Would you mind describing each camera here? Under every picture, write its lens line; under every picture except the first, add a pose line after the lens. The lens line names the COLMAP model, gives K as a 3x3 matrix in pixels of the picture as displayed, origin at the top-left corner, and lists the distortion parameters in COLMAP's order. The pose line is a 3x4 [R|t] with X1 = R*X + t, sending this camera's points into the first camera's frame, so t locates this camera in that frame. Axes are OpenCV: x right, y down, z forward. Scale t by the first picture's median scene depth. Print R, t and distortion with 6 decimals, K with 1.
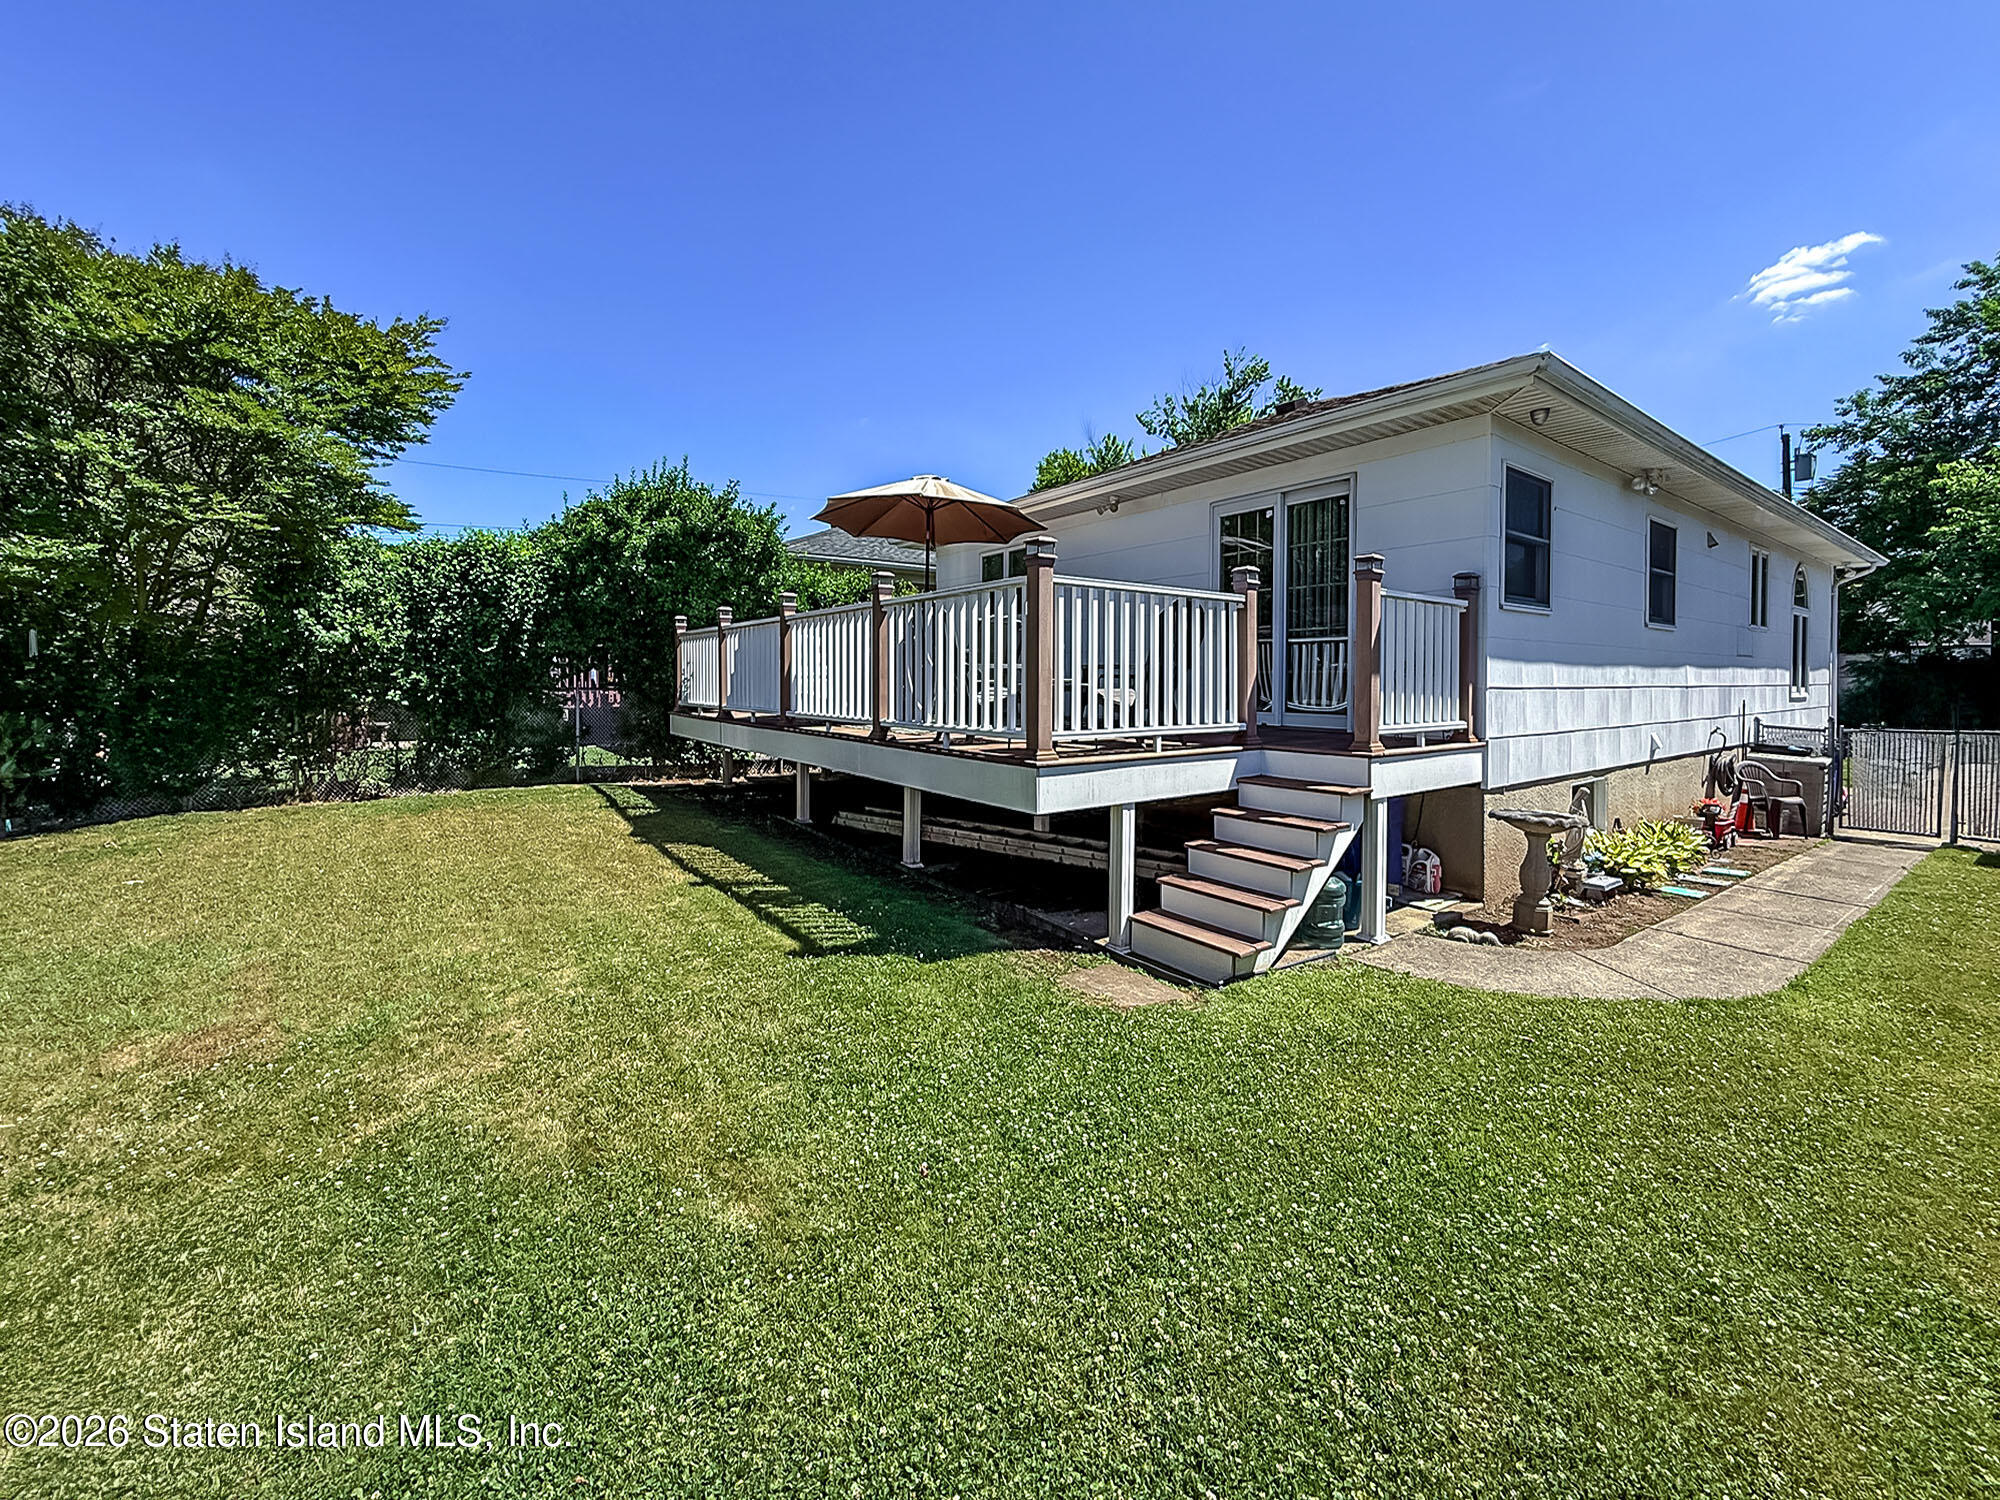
lens RADIAL K [[794.0, 0, 1007.8], [0, 794.0, 747.4], [0, 0, 1]] dist [0.003472, 0.000316]
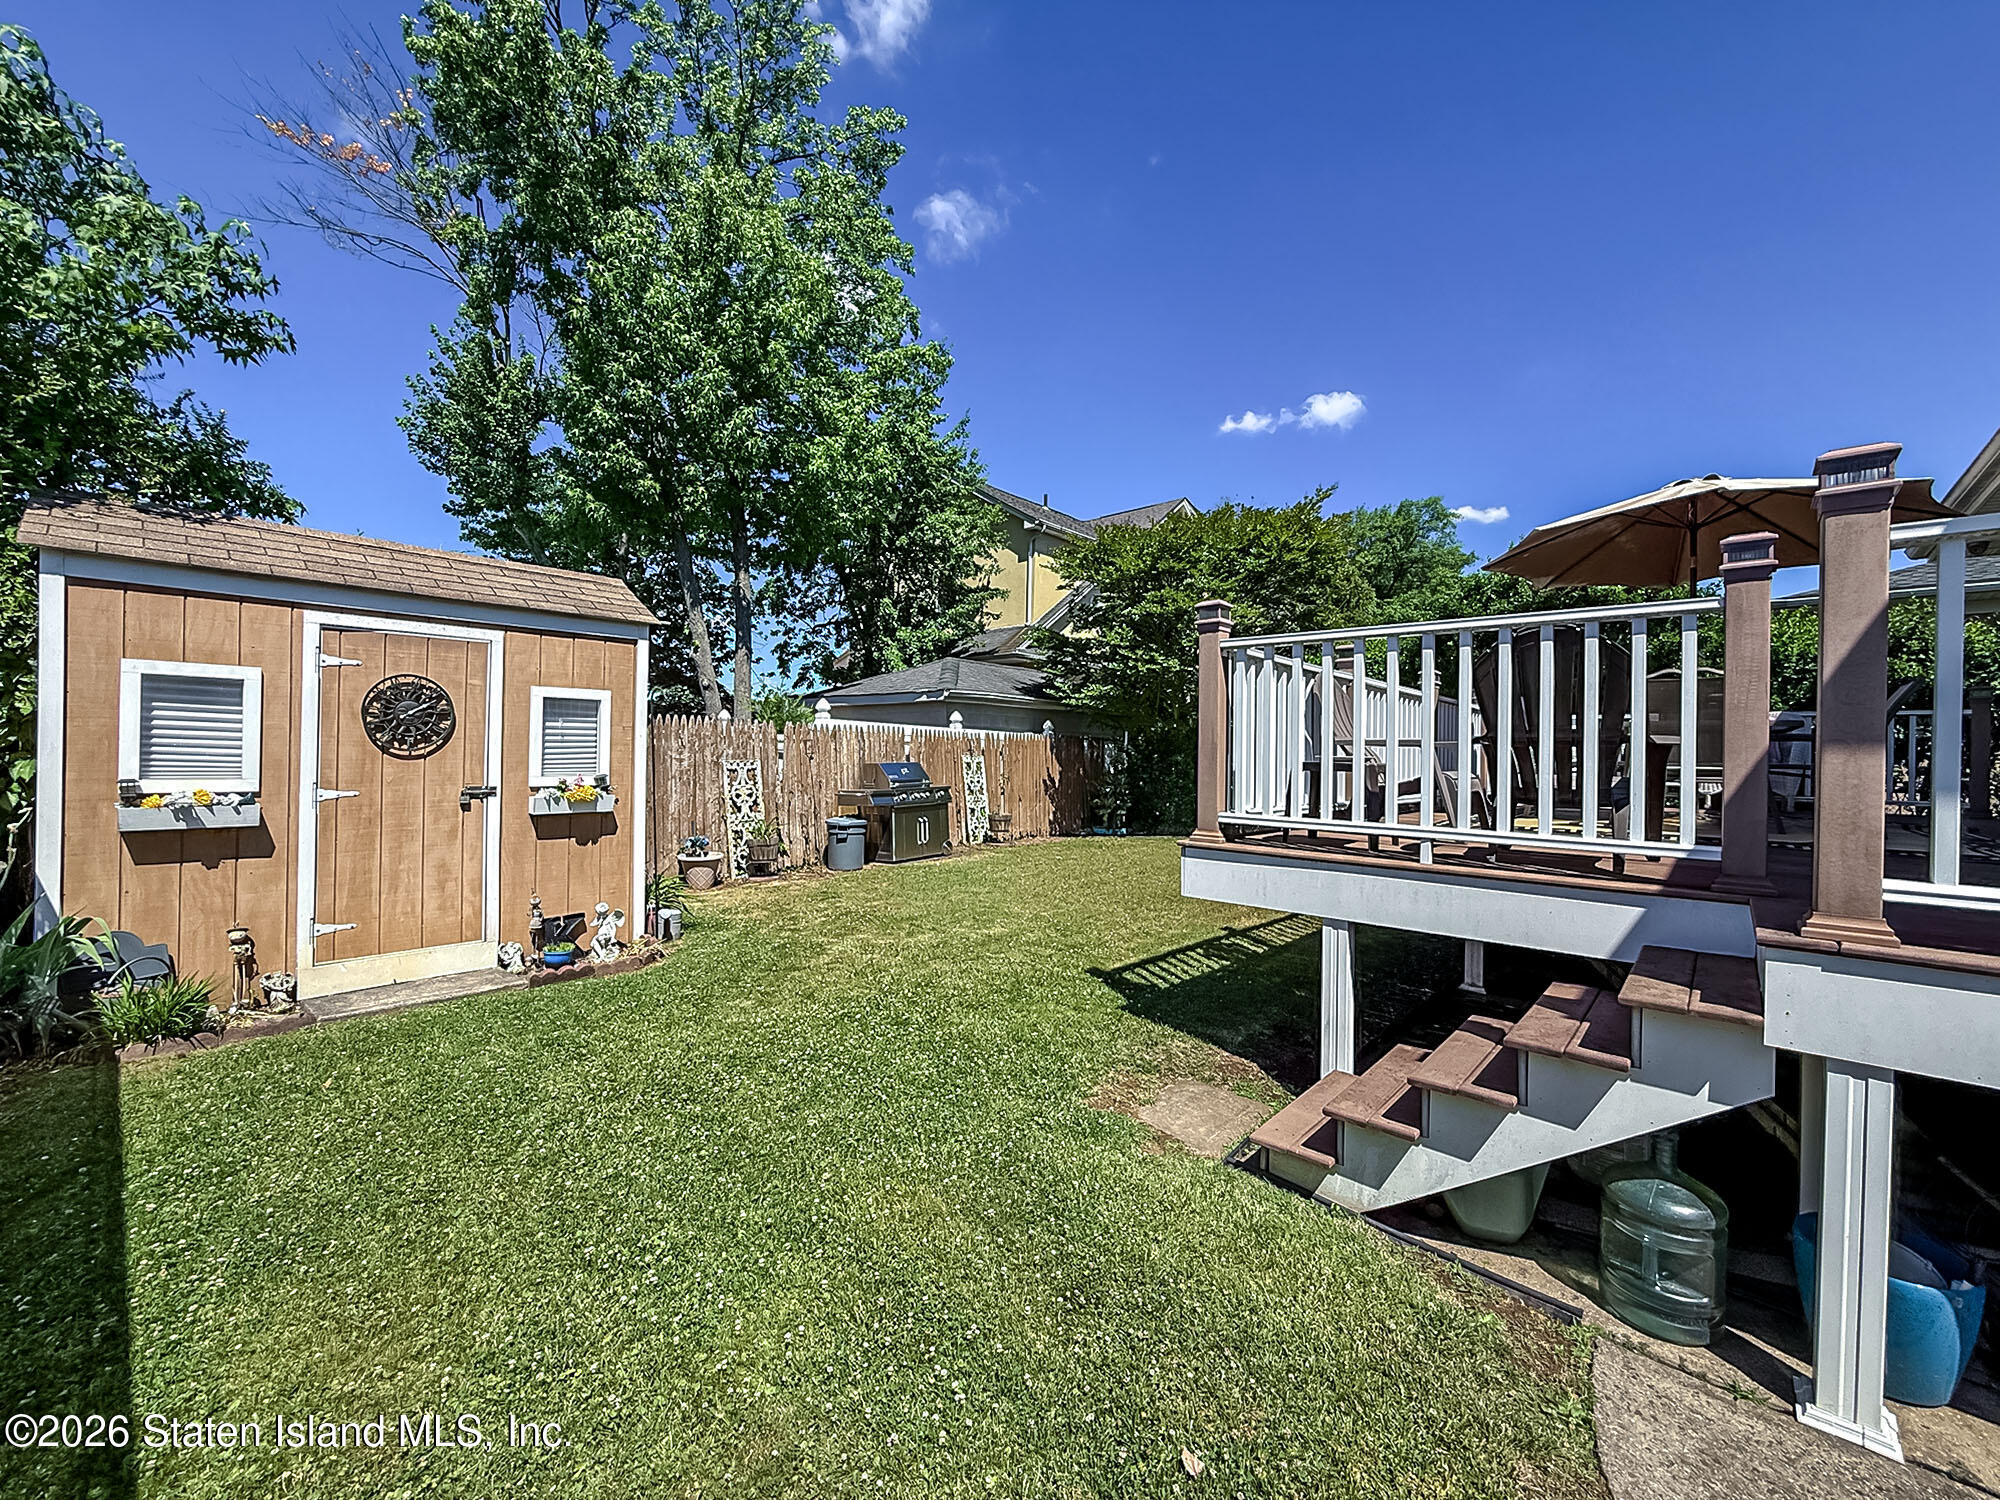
lens RADIAL K [[794.0, 0, 980.0], [0, 794.0, 750.6], [0, 0, 1]] dist [0.003472, 0.000316]
pose [[0.140982, -0.006041, -0.989994, 0.783266], [-0.098352, 0.994949, -0.020078, -0.037857], [0.985115, 0.100198, 0.139675, 0.499038]]
